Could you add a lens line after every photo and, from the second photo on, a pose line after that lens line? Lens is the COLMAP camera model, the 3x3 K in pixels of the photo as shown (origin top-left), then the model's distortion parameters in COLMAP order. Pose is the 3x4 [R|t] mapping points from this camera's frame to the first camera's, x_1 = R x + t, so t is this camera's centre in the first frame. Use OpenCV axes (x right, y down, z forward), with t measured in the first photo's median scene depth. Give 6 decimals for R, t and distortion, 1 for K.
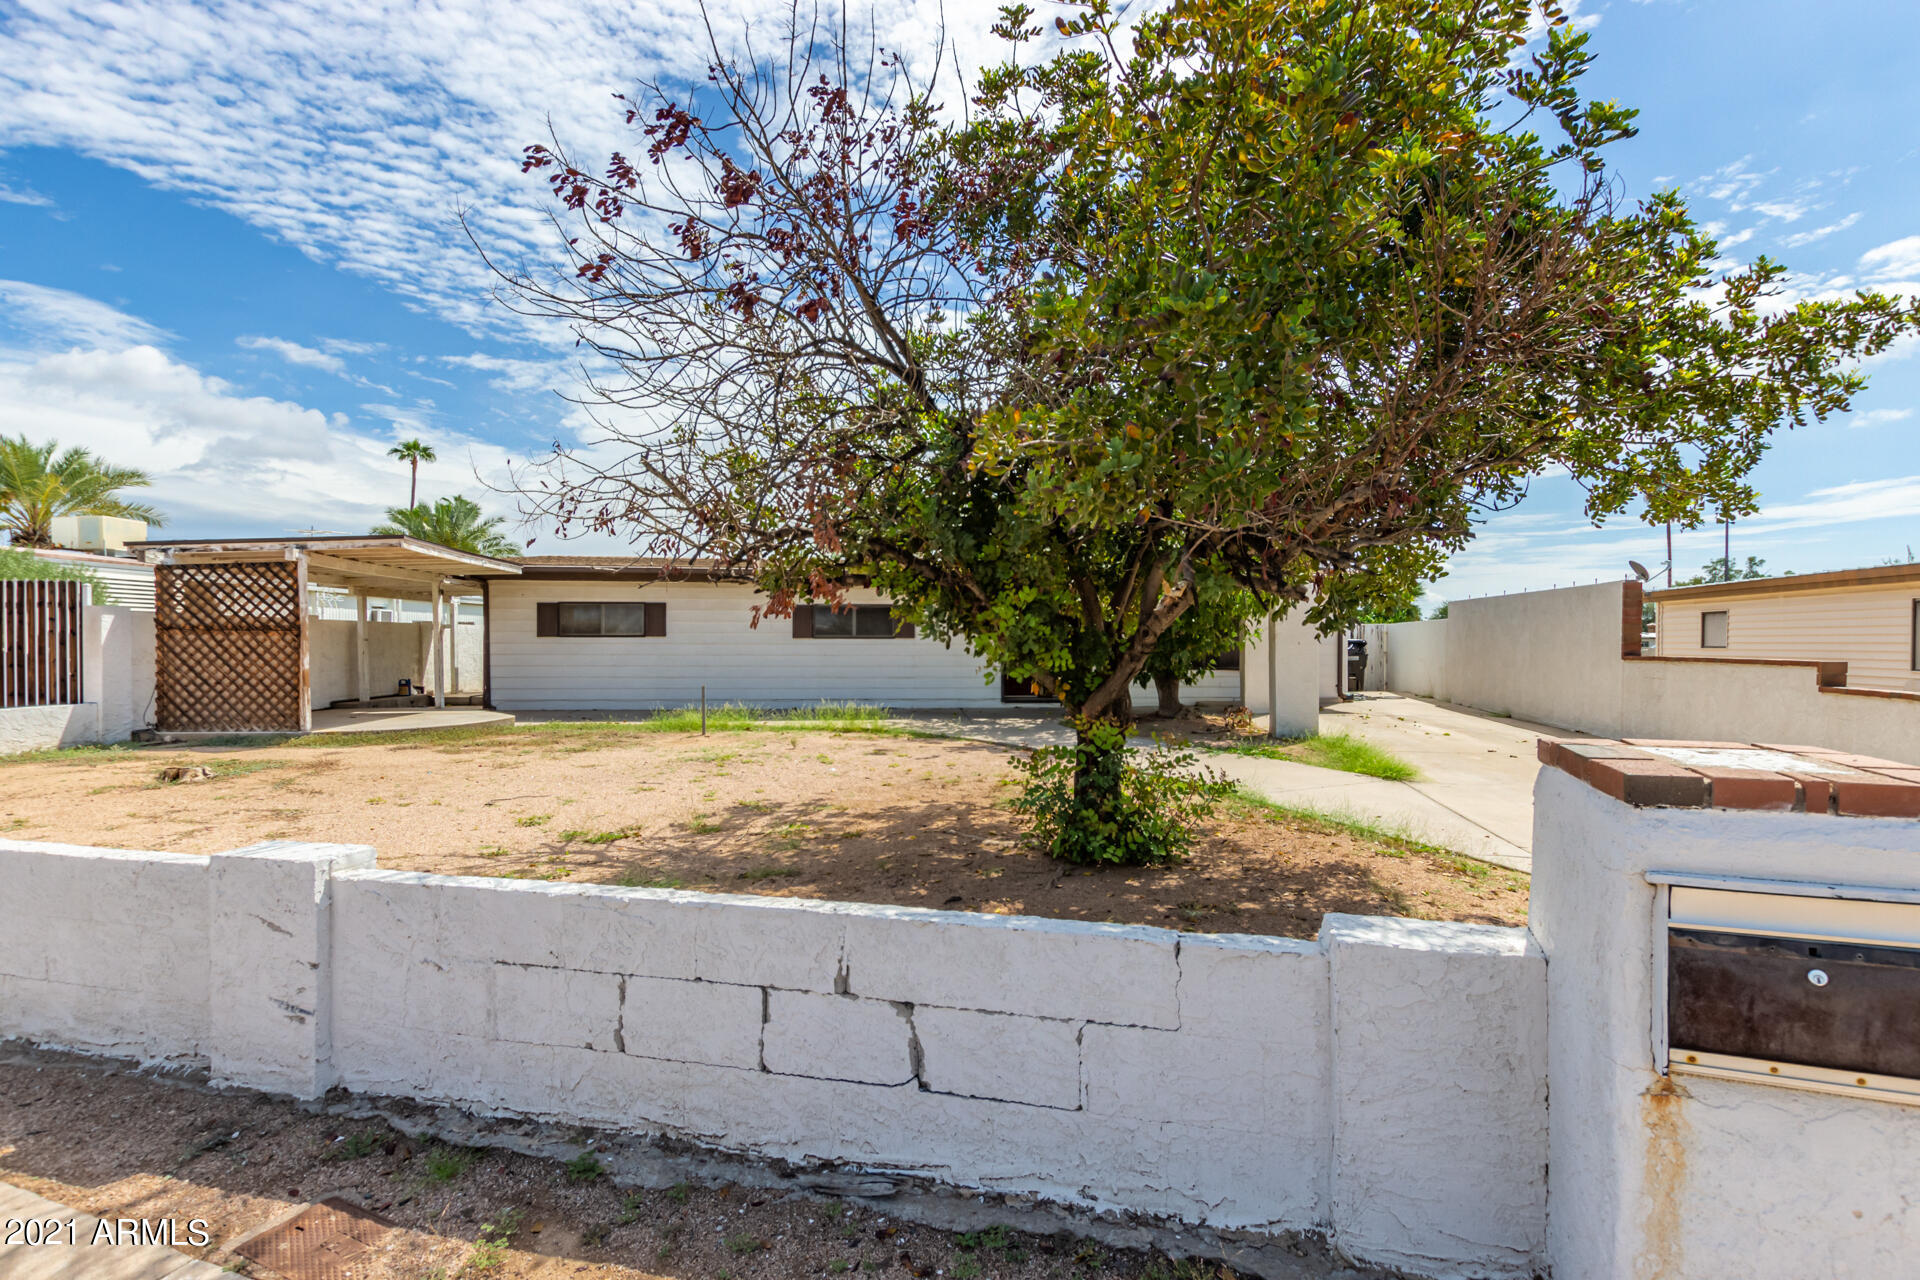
lens RADIAL K [[894.1, 0, 959.5], [0, 894.1, 643.2], [0, 0, 1]] dist [0.005716, -0.001089]
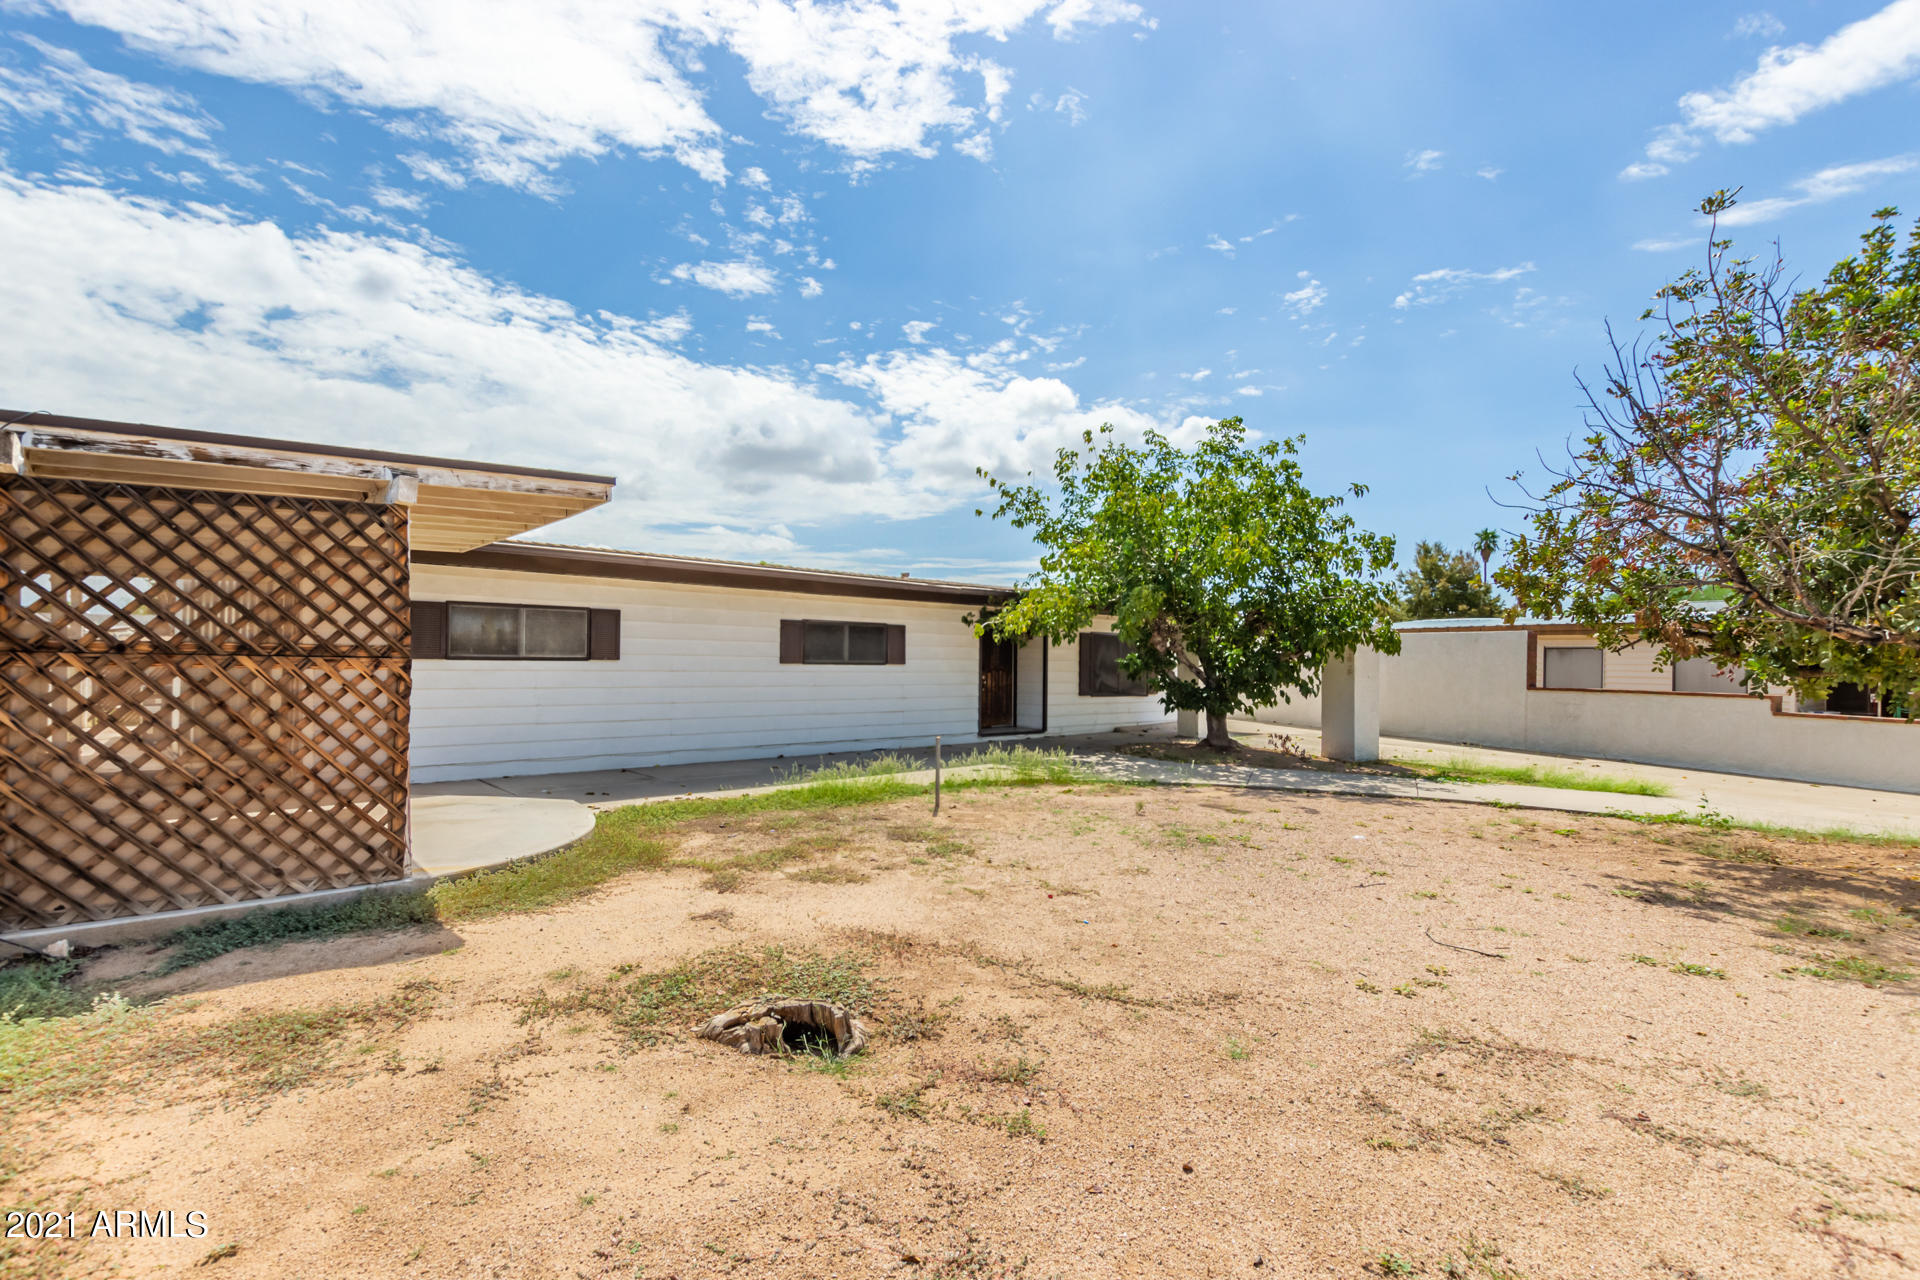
lens RADIAL K [[894.1, 0, 960.3], [0, 894.1, 641.3], [0, 0, 1]] dist [0.005716, -0.001089]
pose [[0.803996, 0.021913, 0.594231, -0.784511], [-0.011859, 0.999713, -0.020821, -0.016050], [-0.594516, 0.009693, 0.804025, 0.467111]]
